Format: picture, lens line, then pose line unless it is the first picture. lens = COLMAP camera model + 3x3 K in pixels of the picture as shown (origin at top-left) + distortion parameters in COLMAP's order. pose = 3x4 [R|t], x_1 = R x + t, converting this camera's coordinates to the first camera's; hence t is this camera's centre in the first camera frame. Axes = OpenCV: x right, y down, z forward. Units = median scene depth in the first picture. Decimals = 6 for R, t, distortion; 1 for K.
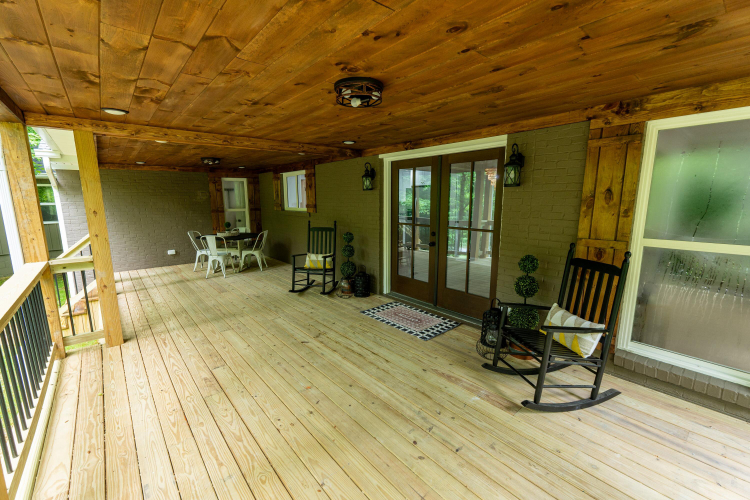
lens RADIAL K [[320.3, 0, 372.5], [0, 320.3, 251.7], [0, 0, 1]] dist [0.004792, 0.001416]
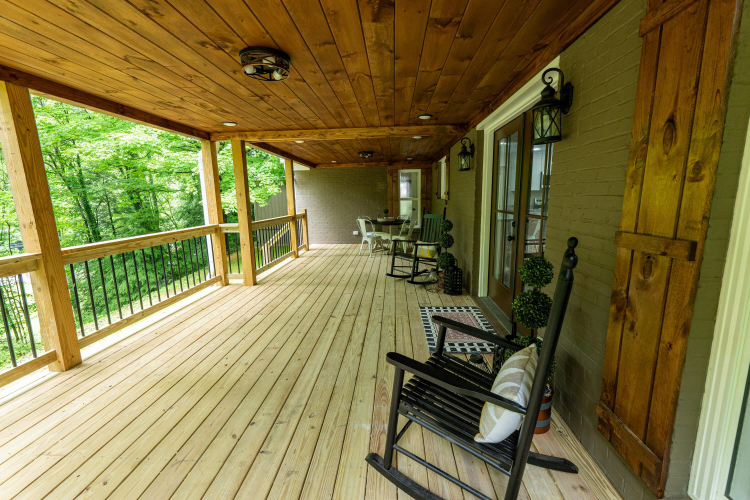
lens RADIAL K [[320.3, 0, 373.1], [0, 320.3, 249.3], [0, 0, 1]] dist [0.004792, 0.001416]
pose [[0.718778, 0.105259, -0.687226, 0.498110], [-0.101437, 0.993773, 0.046117, 0.000496], [0.687800, 0.036562, 0.724979, 0.271391]]
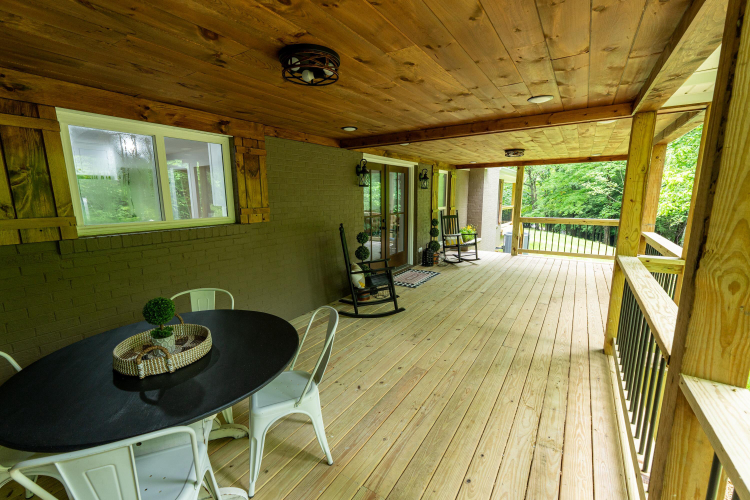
lens RADIAL K [[320.3, 0, 378.6], [0, 320.3, 252.8], [0, 0, 1]] dist [0.004792, 0.001416]
pose [[-0.306443, -0.158623, 0.938579, -1.187261], [0.173916, 0.960091, 0.219042, -0.244565], [-0.935866, 0.230357, -0.266626, 1.516685]]
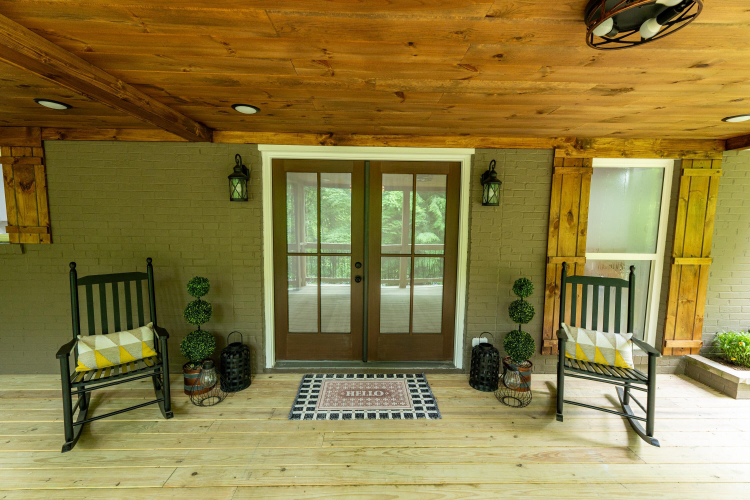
lens RADIAL K [[320.3, 0, 375.9], [0, 320.3, 250.8], [0, 0, 1]] dist [0.004792, 0.001416]
pose [[0.623800, -0.064301, 0.778935, -0.382004], [0.114546, 0.993370, -0.009729, -0.082351], [-0.773145, 0.095293, 0.627029, 0.542664]]
